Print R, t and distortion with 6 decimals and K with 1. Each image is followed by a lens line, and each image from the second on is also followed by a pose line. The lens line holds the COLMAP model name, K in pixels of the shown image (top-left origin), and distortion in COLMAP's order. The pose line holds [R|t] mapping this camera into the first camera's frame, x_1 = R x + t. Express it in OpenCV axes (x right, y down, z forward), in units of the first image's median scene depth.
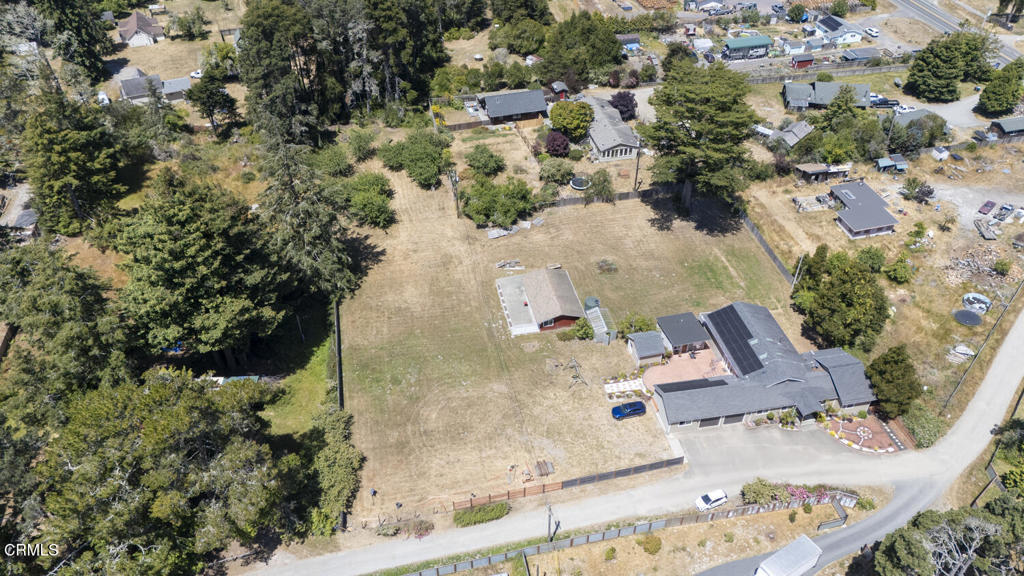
lens RADIAL K [[746.5, 0, 514.3], [0, 746.5, 291.6], [0, 0, 1]] dist [0.085842, -0.093972]
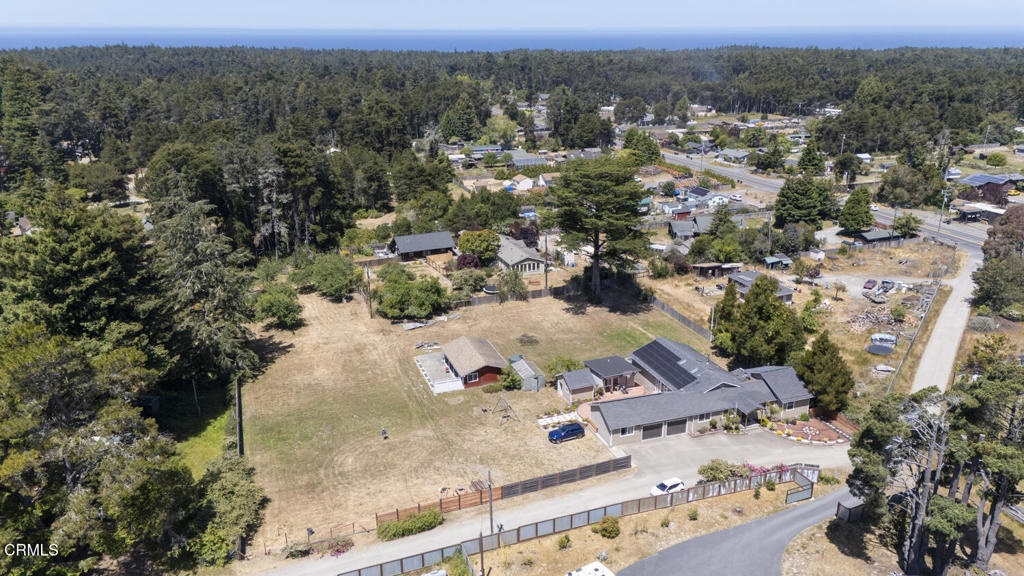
lens RADIAL K [[746.5, 0, 514.3], [0, 746.5, 291.6], [0, 0, 1]] dist [0.085842, -0.093972]
pose [[0.990081, -0.057402, 0.128239, -0.014783], [0.100303, 0.927914, -0.359047, 0.252605], [-0.098385, 0.368348, 0.924467, 0.071316]]
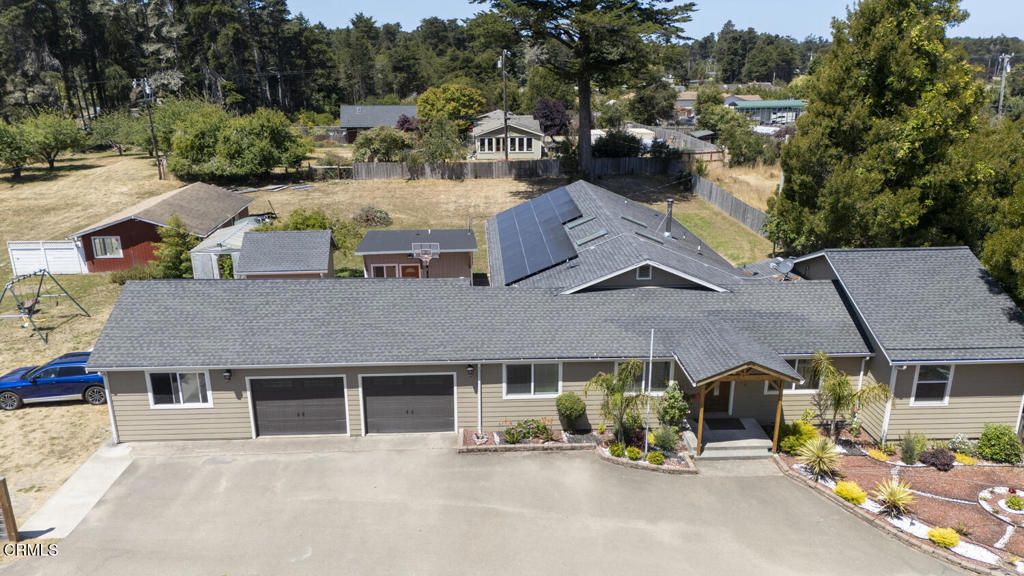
lens RADIAL K [[746.5, 0, 514.3], [0, 746.5, 291.6], [0, 0, 1]] dist [0.085842, -0.093972]
pose [[0.988708, 0.034113, -0.145918, 0.275320], [-0.087973, 0.920417, -0.380910, 0.171811], [0.121311, 0.389446, 0.913026, 0.598018]]
